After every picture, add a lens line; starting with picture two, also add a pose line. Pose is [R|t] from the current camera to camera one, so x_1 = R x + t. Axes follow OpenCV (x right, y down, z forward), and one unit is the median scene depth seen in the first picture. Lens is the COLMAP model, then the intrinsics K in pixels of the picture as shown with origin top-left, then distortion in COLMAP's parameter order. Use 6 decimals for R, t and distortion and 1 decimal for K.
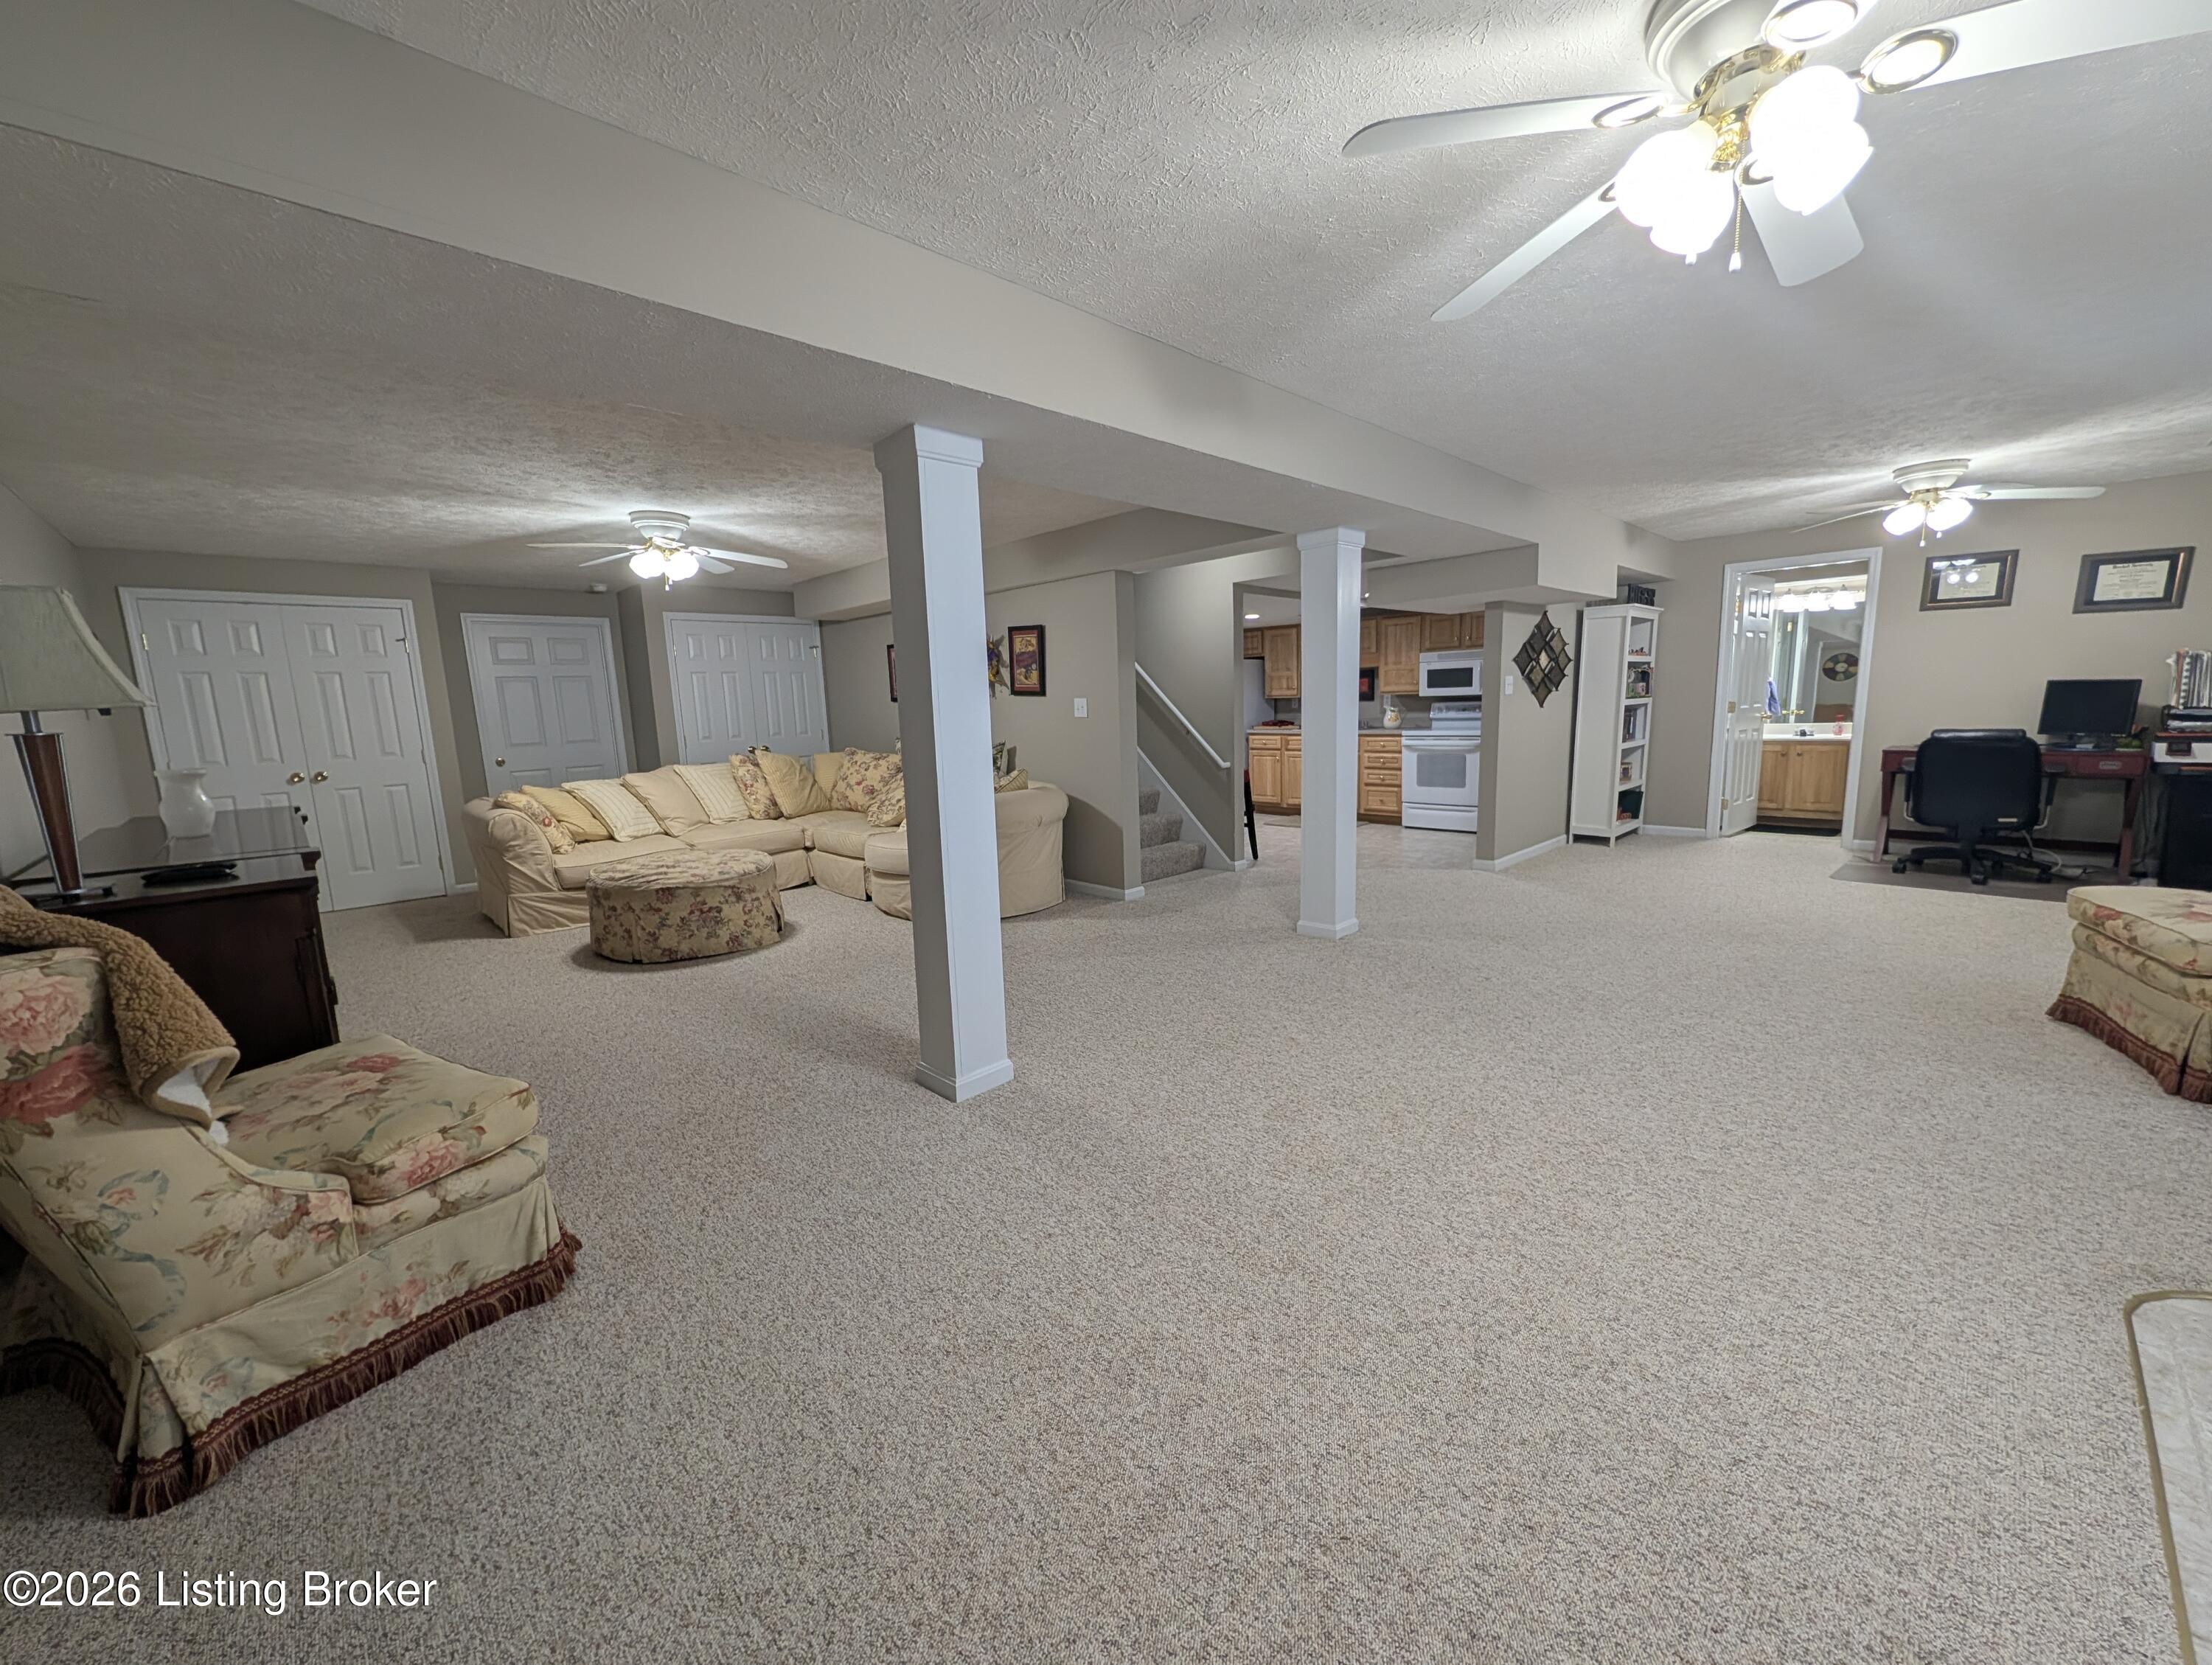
lens RADIAL K [[857.7, 0, 1109.7], [0, 857.7, 841.6], [0, 0, 1]] dist [-0.000372, 0.000124]
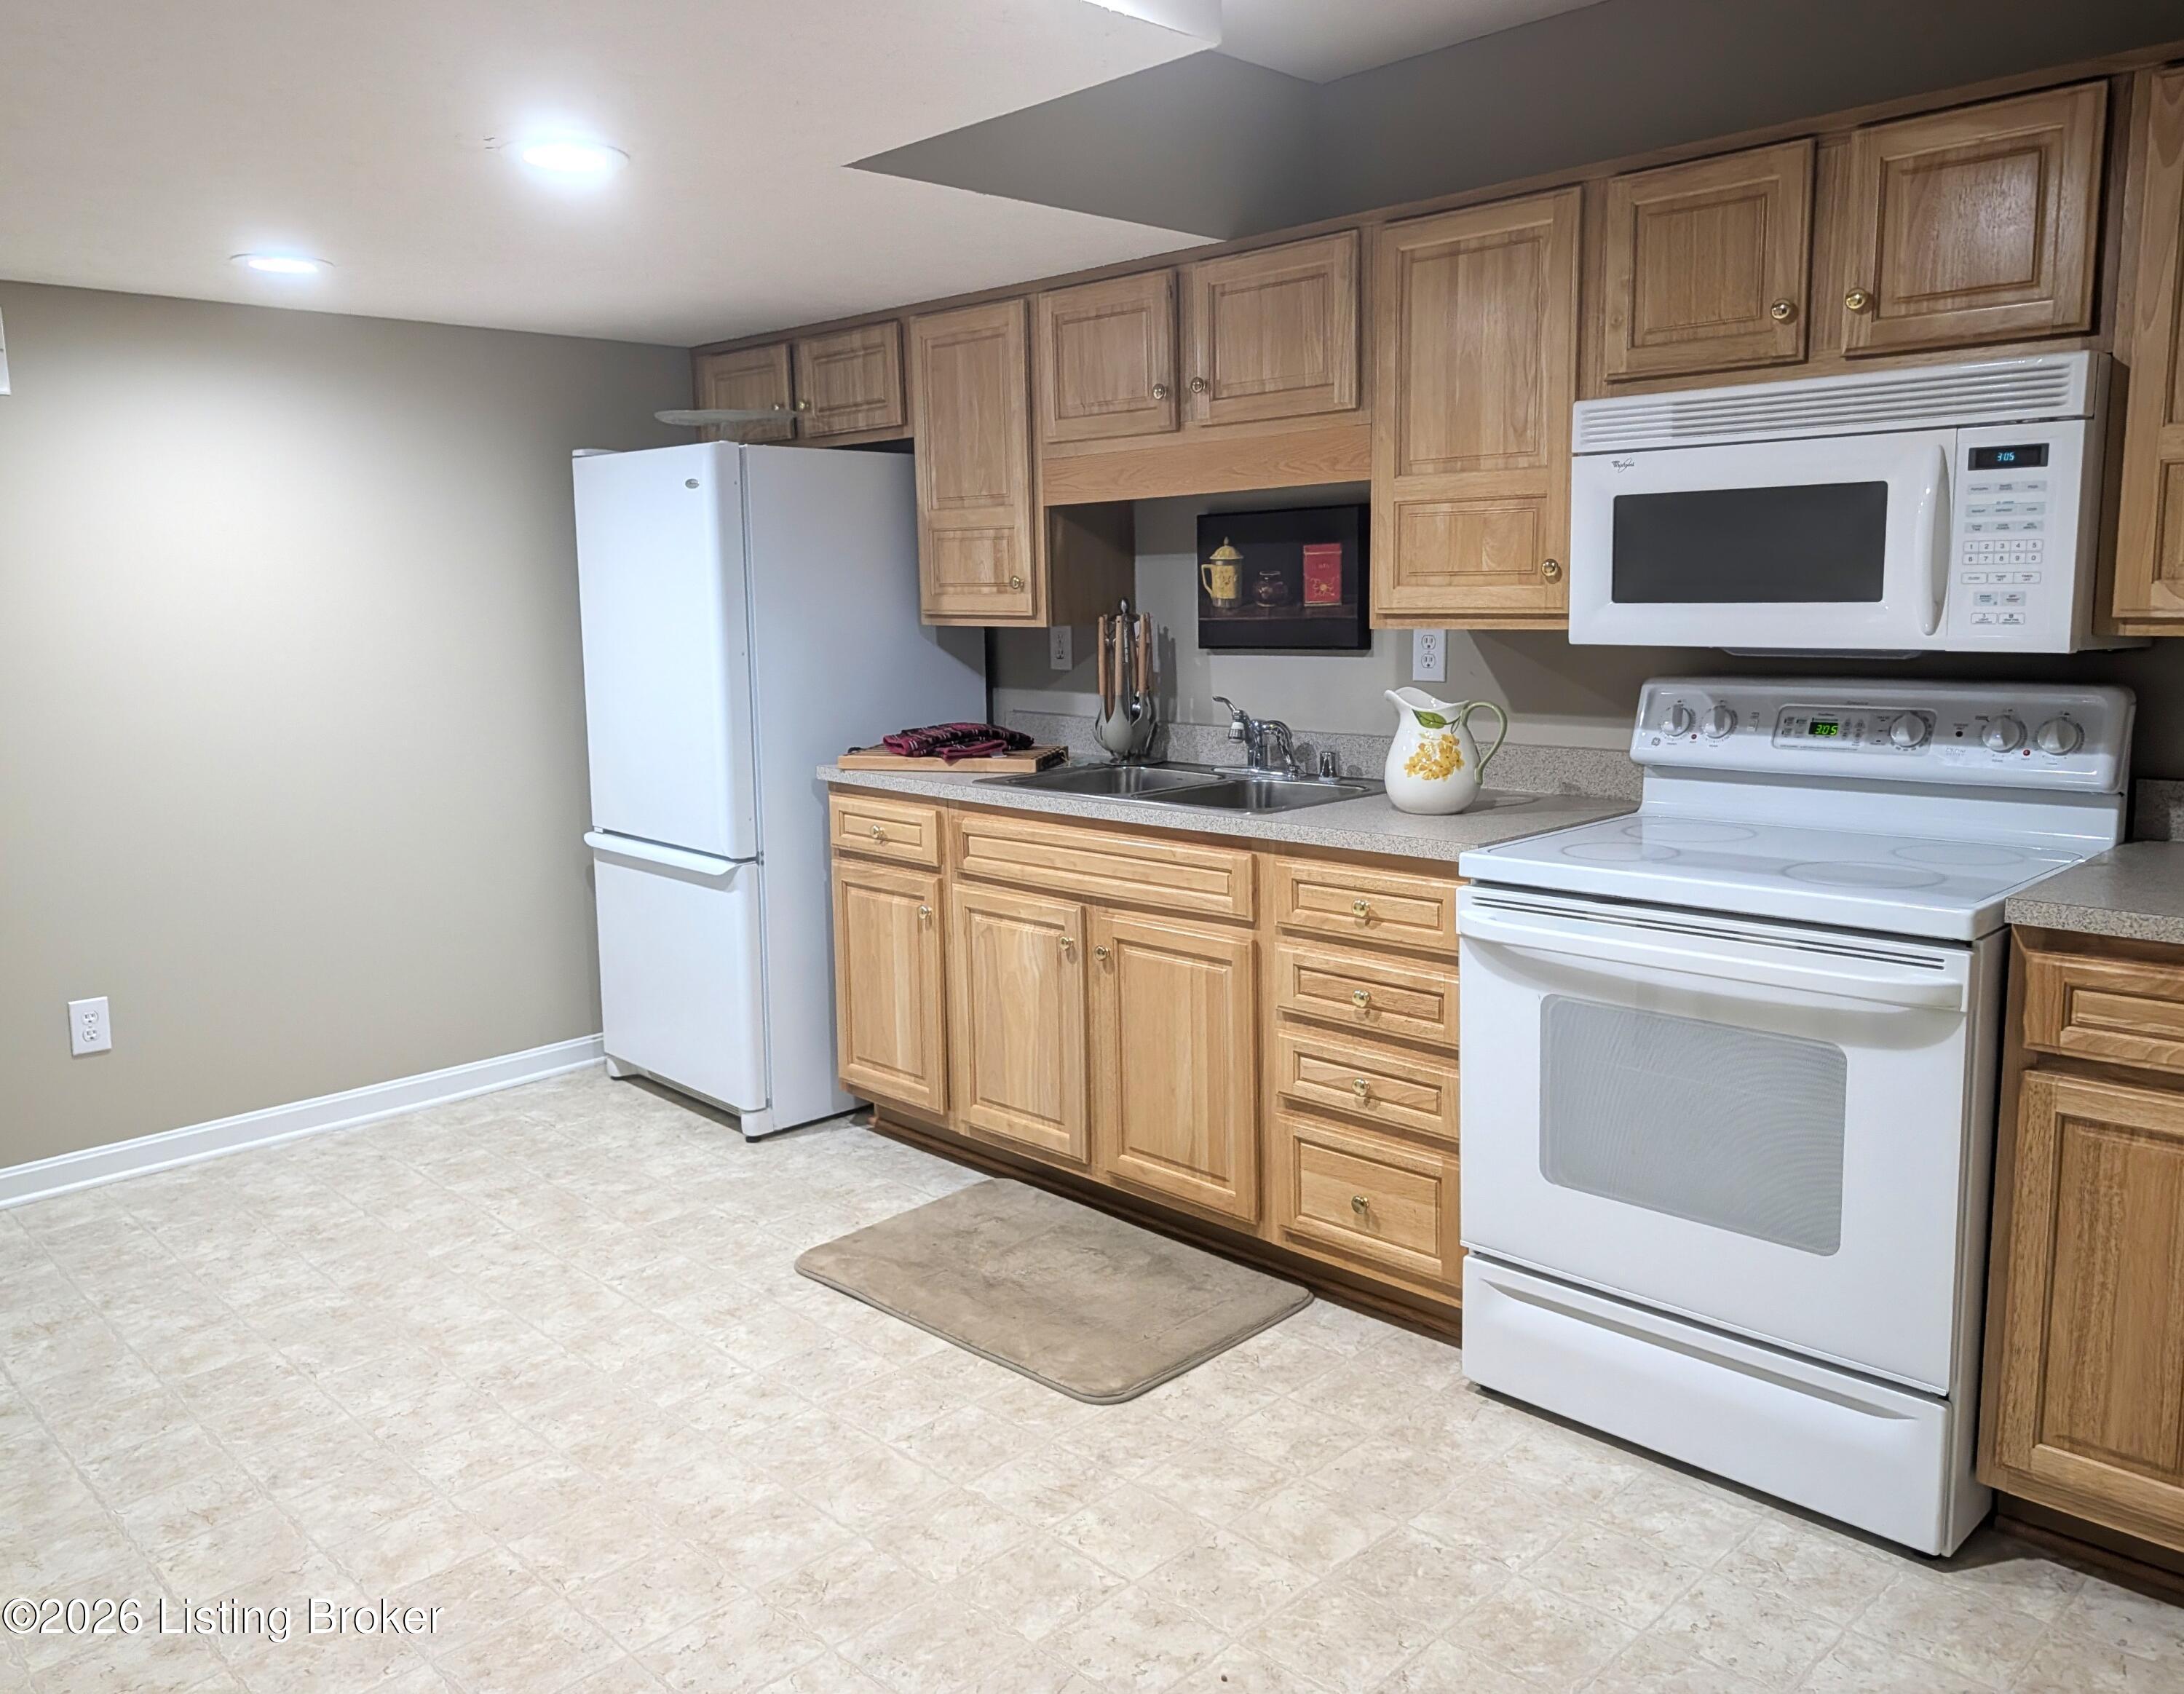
lens RADIAL K [[1641.6, 0, 1090.2], [0, 1641.6, 836.8], [0, 0, 1]] dist [0.003136, -0.000516]
pose [[0.999672, 0.022131, 0.012864, 0.256076], [-0.021853, 0.999533, -0.021373, -0.119374], [-0.013331, 0.021085, 0.999689, 0.656396]]
